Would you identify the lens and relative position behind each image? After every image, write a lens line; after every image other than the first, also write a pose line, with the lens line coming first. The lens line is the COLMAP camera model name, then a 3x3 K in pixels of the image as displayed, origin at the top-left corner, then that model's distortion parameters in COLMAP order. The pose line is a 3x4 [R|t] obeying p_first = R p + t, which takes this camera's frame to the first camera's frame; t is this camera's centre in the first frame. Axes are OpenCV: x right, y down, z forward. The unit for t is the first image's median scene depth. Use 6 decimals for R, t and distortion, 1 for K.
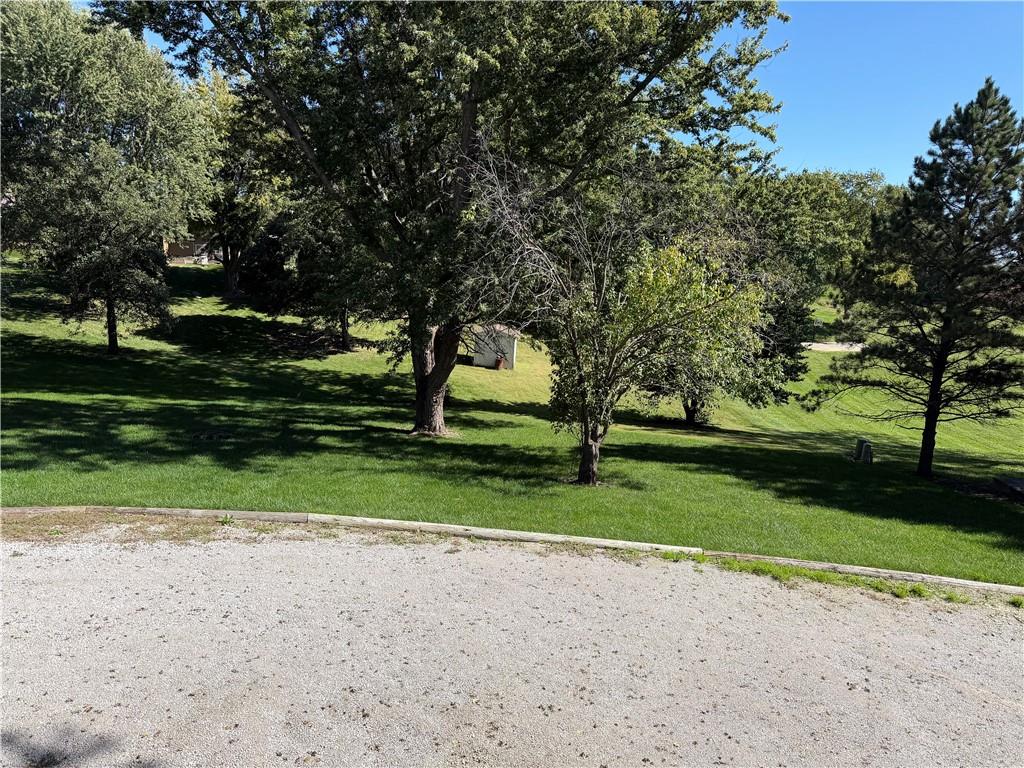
lens RADIAL K [[732.0, 0, 506.8], [0, 732.0, 385.8], [0, 0, 1]] dist [0.066670, -0.077237]
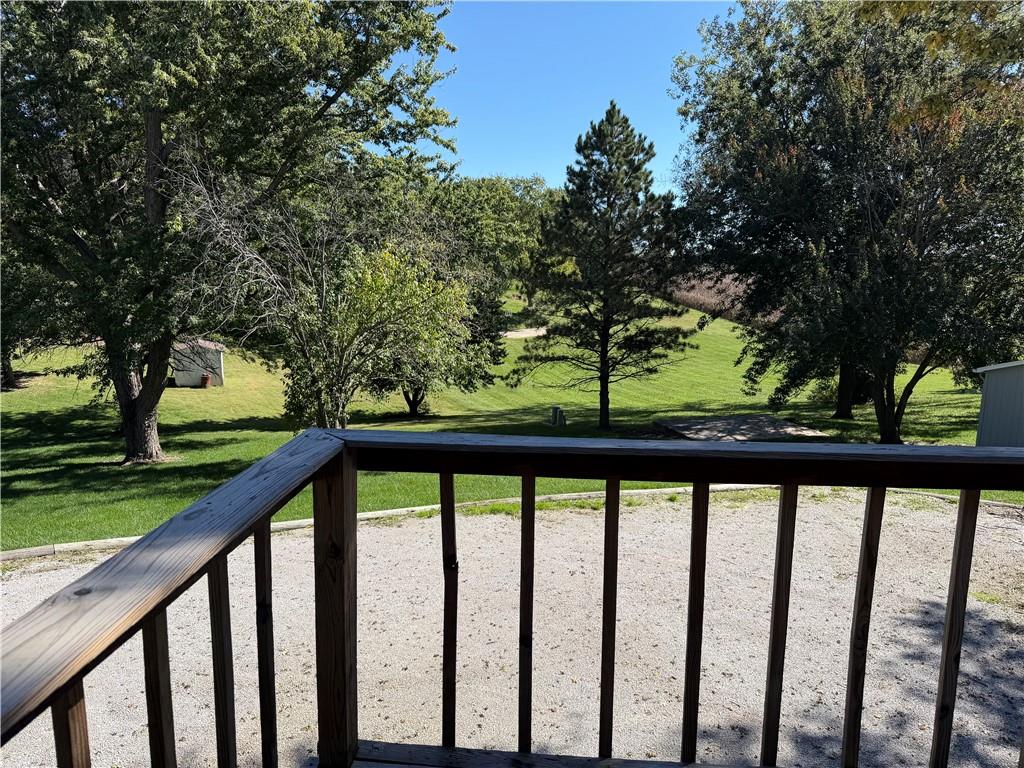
lens RADIAL K [[732.0, 0, 516.2], [0, 732.0, 393.7], [0, 0, 1]] dist [0.066670, -0.077237]
pose [[0.913595, -0.125792, 0.386679, -0.031886], [0.123592, 0.991859, 0.030659, 0.010485], [-0.387388, 0.019781, 0.921705, -0.060311]]
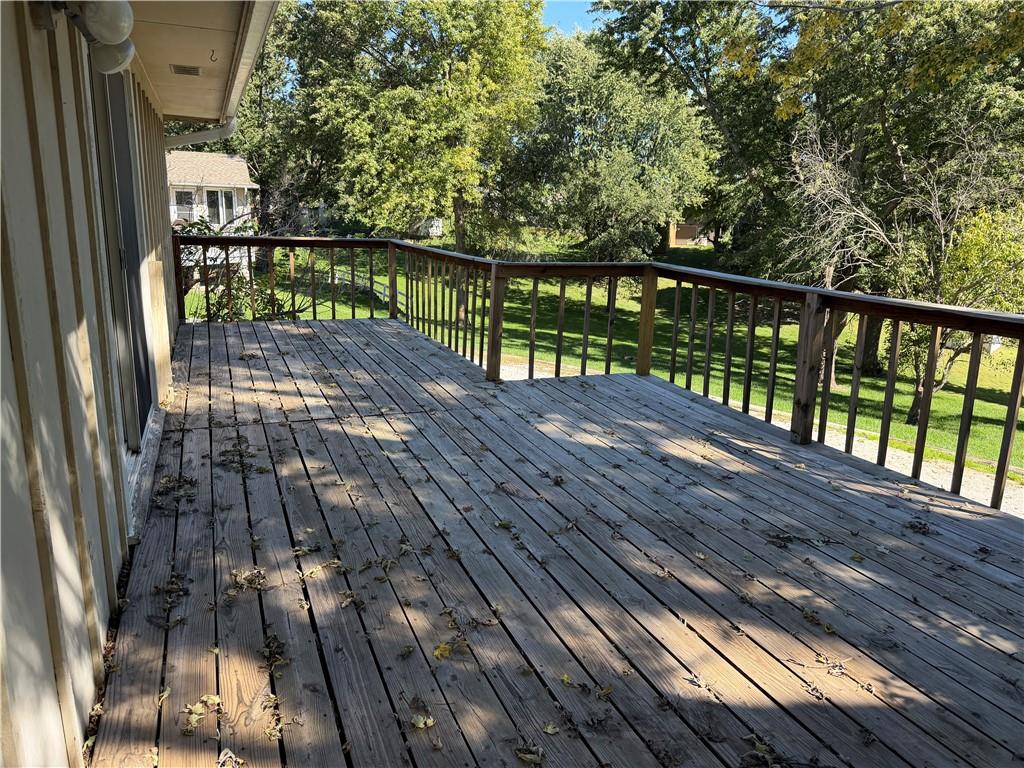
lens RADIAL K [[732.0, 0, 502.4], [0, 732.0, 392.0], [0, 0, 1]] dist [0.066670, -0.077237]
pose [[0.774295, 0.120476, -0.621251, 0.258883], [-0.103926, 0.992590, 0.062959, 0.062450], [0.624233, 0.015815, 0.781078, -0.229951]]
